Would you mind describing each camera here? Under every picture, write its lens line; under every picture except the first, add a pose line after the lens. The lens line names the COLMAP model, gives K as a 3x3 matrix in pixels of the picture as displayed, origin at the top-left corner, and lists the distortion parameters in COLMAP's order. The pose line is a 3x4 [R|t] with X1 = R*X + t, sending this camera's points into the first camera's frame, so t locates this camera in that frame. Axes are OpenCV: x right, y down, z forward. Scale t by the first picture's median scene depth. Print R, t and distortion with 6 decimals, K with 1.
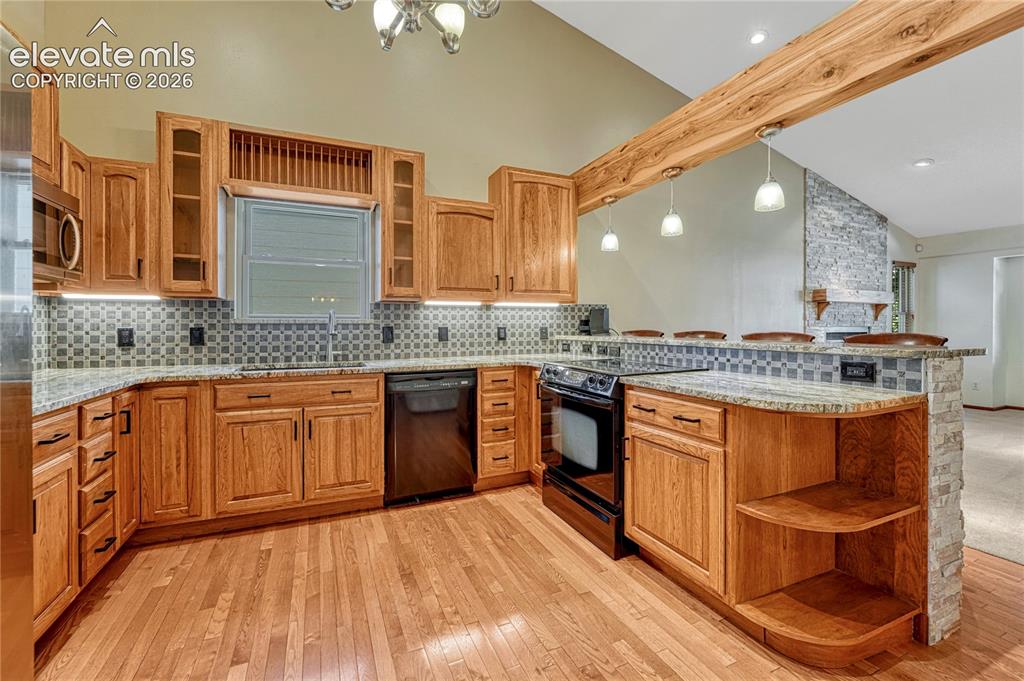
lens RADIAL K [[430.5, 0, 508.0], [0, 430.5, 329.7], [0, 0, 1]] dist [-0.003727, 0.000737]
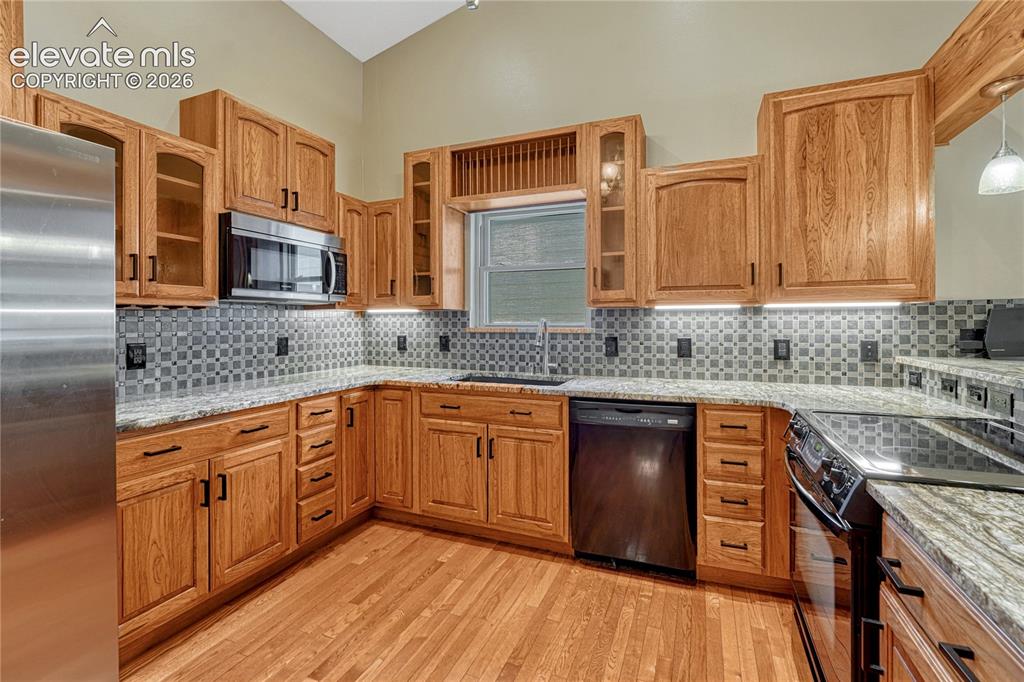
lens RADIAL K [[452.2, 0, 523.6], [0, 452.2, 322.5], [0, 0, 1]] dist [-0.005467, 0.000769]
pose [[0.707731, 0.003621, -0.706473, 0.250495], [-0.006336, 0.999979, -0.001222, -0.037951], [0.706454, 0.005342, 0.707739, 0.304246]]
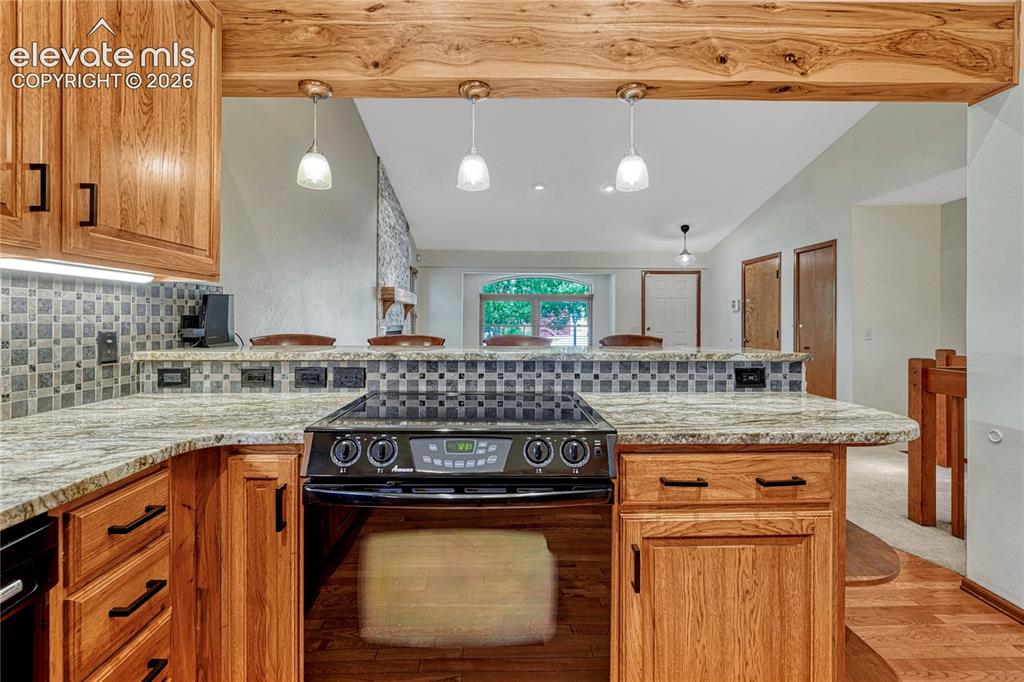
lens RADIAL K [[457.0, 0, 505.4], [0, 457.0, 322.4], [0, 0, 1]] dist [-0.008741, 0.000039]
pose [[0.388404, 0.002767, 0.921485, -0.218737], [0.004870, 0.999975, -0.005055, -0.015690], [-0.921476, 0.006451, 0.388381, 0.672930]]
